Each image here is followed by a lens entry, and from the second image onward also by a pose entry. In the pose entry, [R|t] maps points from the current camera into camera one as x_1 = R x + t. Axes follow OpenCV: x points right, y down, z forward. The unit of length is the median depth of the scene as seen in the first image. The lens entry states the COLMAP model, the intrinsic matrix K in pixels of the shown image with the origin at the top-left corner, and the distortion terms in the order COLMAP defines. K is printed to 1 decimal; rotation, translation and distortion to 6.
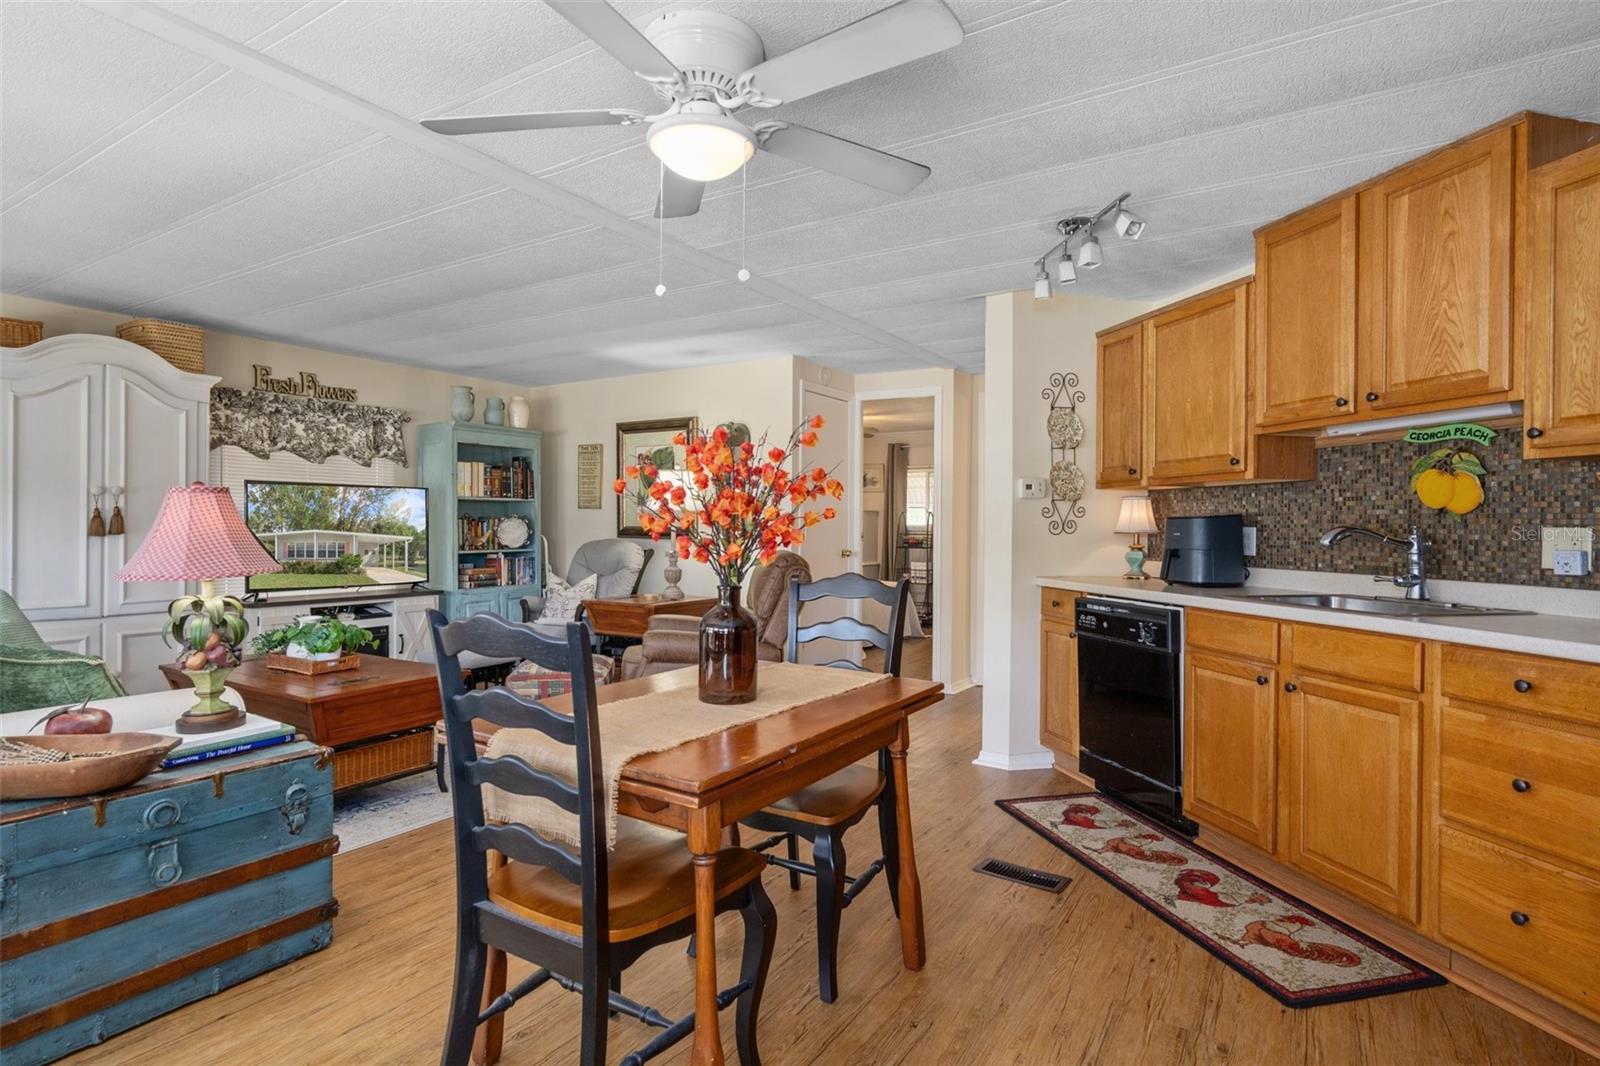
lens RADIAL K [[810.9, 0, 803.8], [0, 810.9, 524.9], [0, 0, 1]] dist [-0.001259, -0.000046]
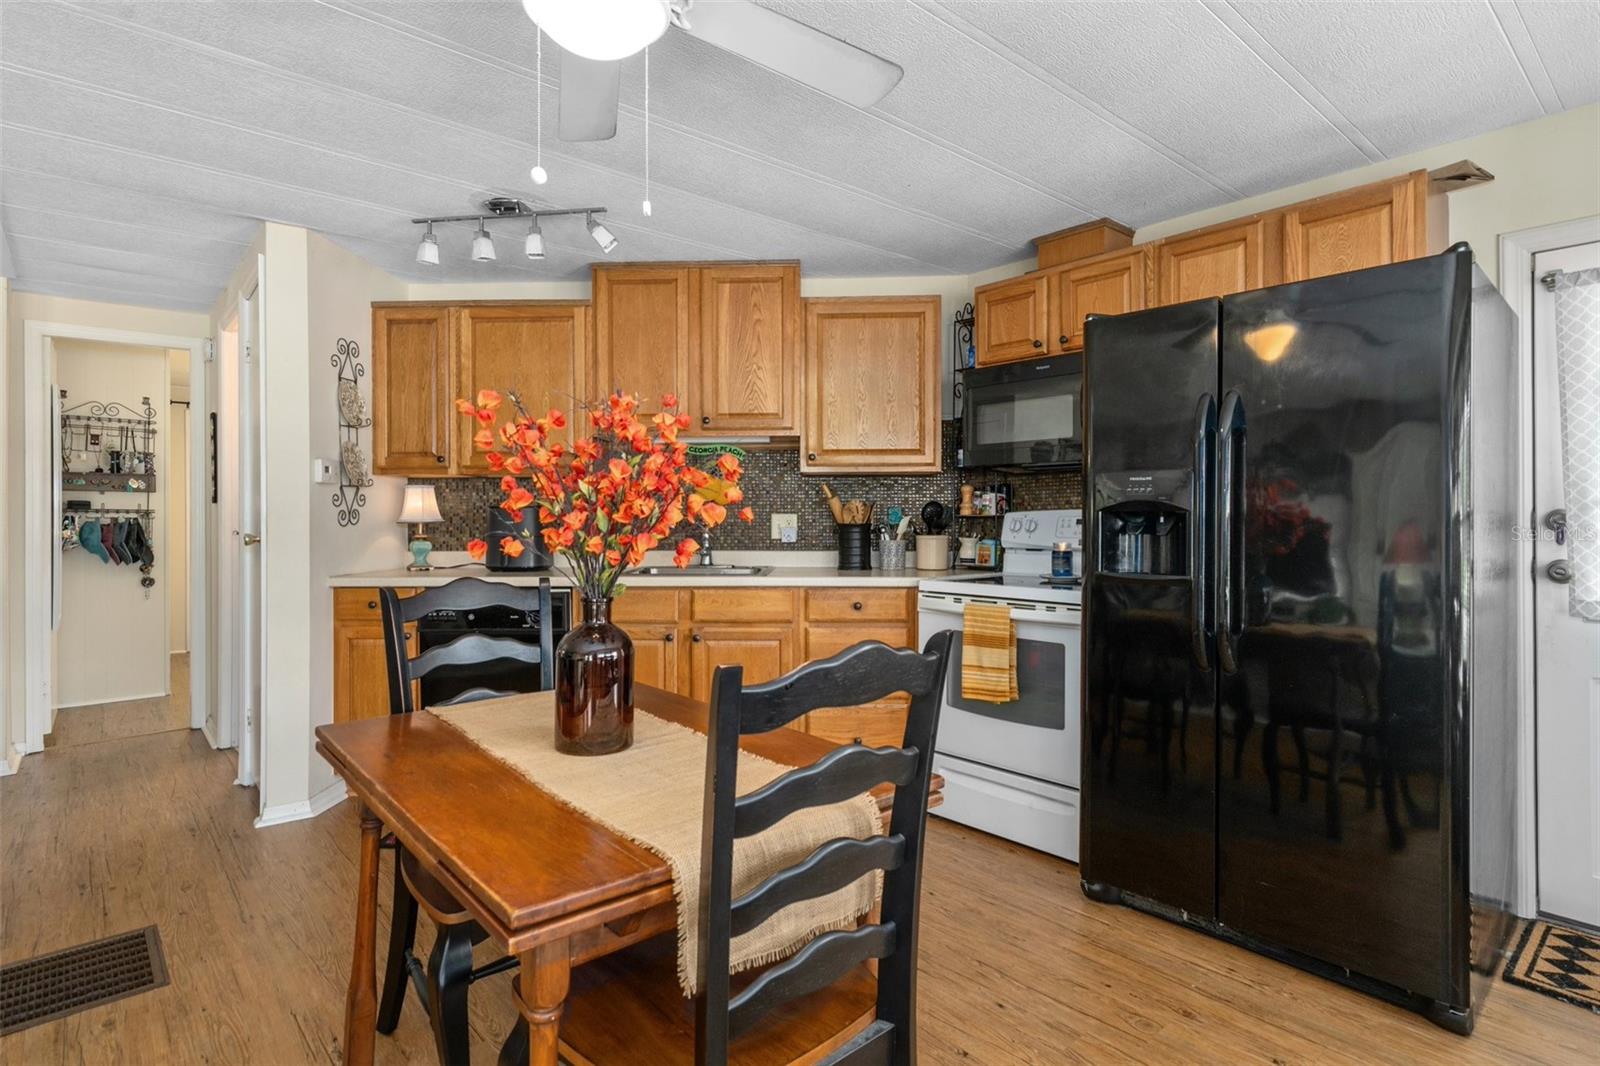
lens RADIAL K [[811.0, 0, 798.6], [0, 811.0, 510.7], [0, 0, 1]] dist [-0.000926, 0.000561]
pose [[0.289880, -0.004560, 0.957052, -0.516369], [0.005174, 0.999982, 0.003197, -0.006562], [-0.957049, 0.004025, 0.289898, 0.399973]]
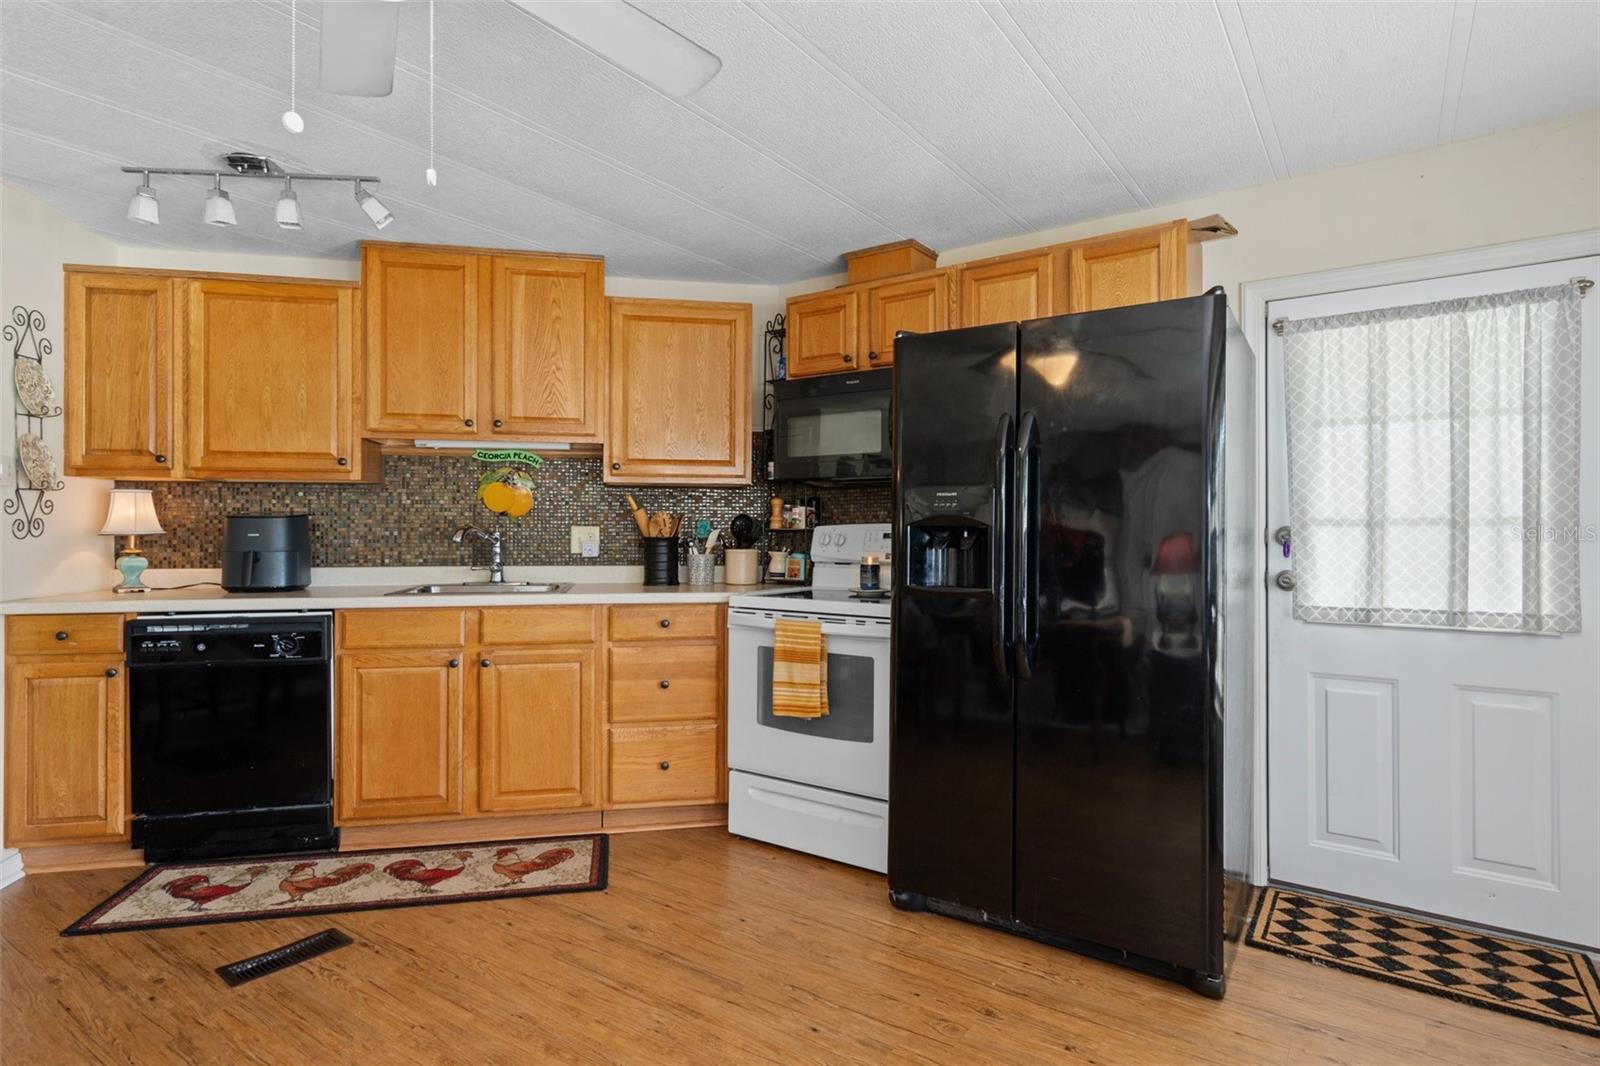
lens RADIAL K [[825.4, 0, 797.6], [0, 825.4, 523.9], [0, 0, 1]] dist [0.001274, 0.000903]
pose [[0.055005, -0.004163, 0.998477, -0.496908], [-0.001771, 0.999989, 0.004267, -0.007124], [-0.998485, -0.002003, 0.054997, 0.412975]]
